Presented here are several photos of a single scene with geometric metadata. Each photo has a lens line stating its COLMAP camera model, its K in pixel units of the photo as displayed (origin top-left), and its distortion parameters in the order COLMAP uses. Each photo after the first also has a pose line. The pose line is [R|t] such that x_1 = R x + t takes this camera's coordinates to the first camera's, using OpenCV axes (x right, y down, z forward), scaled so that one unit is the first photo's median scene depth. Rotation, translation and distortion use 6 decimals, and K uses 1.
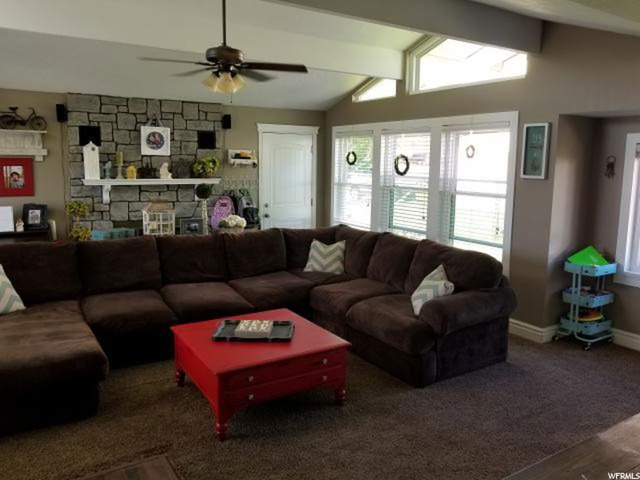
lens RADIAL K [[506.1, 0, 320.0], [0, 506.1, 237.6], [0, 0, 1]] dist [-0.006931, 0.006326]
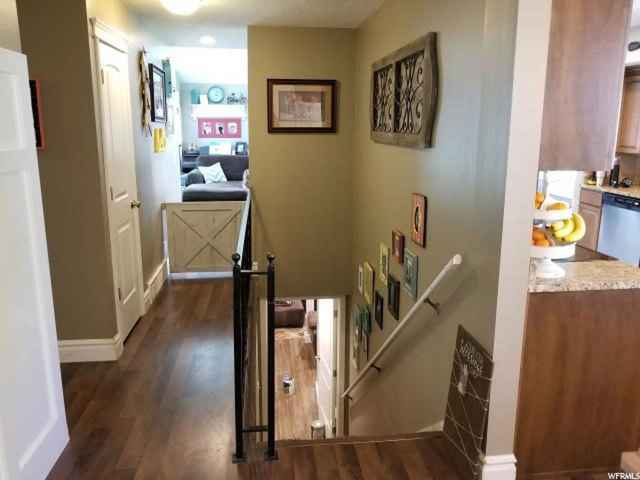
lens RADIAL K [[506.1, 0, 320.5], [0, 506.1, 239.3], [0, 0, 1]] dist [-0.006931, 0.006326]
pose [[0.901052, 0.082349, -0.425822, 0.601524], [-0.052167, 0.995259, 0.082085, 0.135449], [0.430563, -0.051749, 0.901076, -0.686475]]
